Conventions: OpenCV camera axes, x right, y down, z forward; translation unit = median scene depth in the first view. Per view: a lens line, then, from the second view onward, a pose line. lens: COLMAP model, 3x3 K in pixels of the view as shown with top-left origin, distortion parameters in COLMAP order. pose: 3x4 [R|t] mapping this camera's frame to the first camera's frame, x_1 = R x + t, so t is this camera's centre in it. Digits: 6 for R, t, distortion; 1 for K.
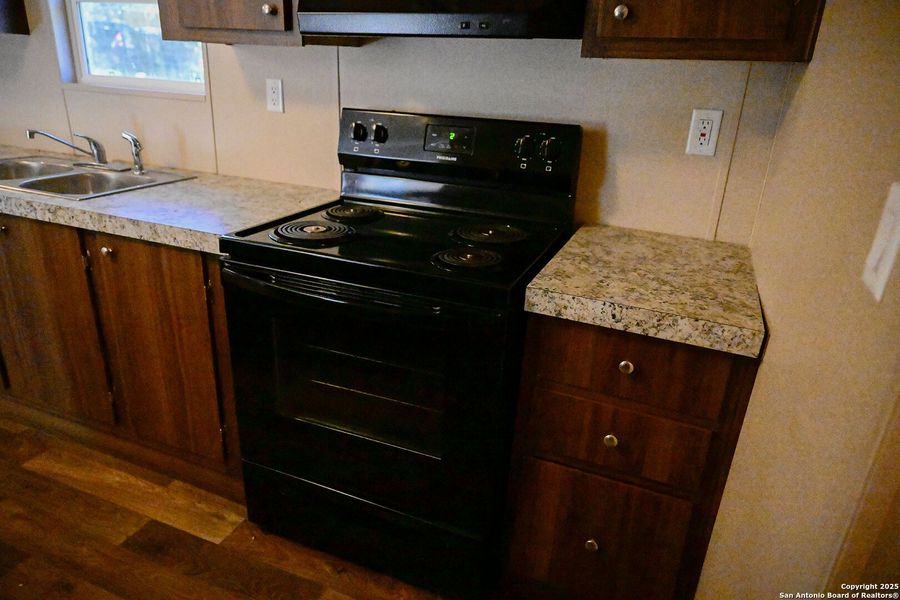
lens RADIAL K [[596.4, 0, 451.9], [0, 596.4, 298.9], [0, 0, 1]] dist [0.001665, -0.000103]
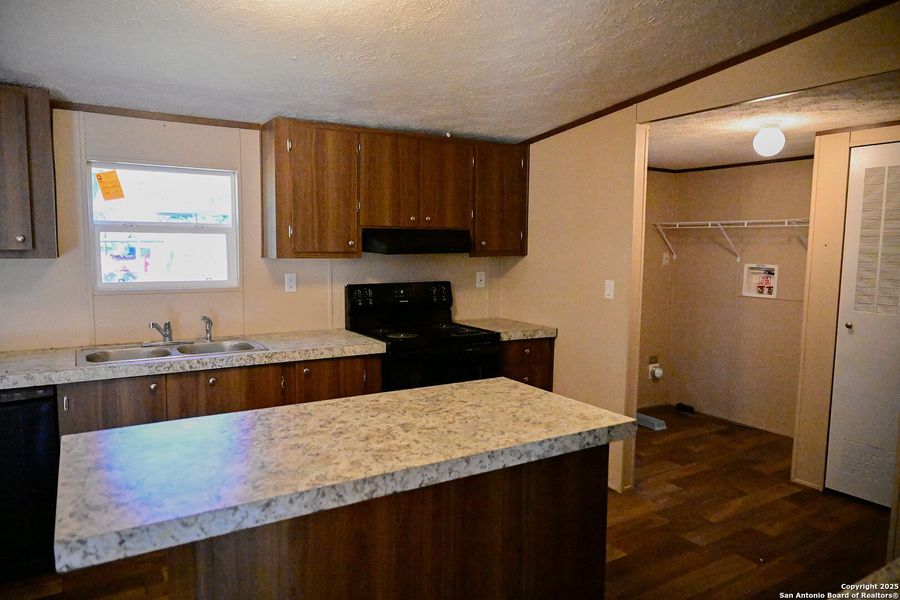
lens RADIAL K [[596.4, 0, 448.9], [0, 596.4, 299.8], [0, 0, 1]] dist [0.001665, -0.000103]
pose [[0.602450, -0.115115, 0.789812, -1.421387], [0.310155, 0.945542, -0.098766, 0.024259], [-0.735431, 0.304466, 0.605345, -0.394145]]
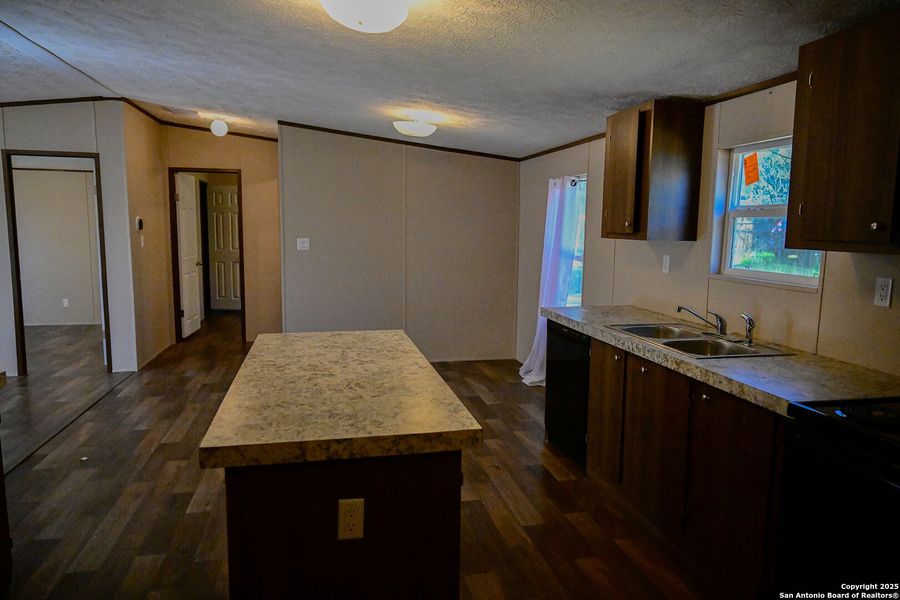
lens RADIAL K [[596.4, 0, 450.8], [0, 596.4, 298.9], [0, 0, 1]] dist [0.001665, -0.000103]
pose [[0.558869, 0.059306, -0.827133, 0.163087], [-0.288807, 0.948913, -0.127101, 0.037148], [0.777339, 0.309914, 0.547446, -0.204909]]
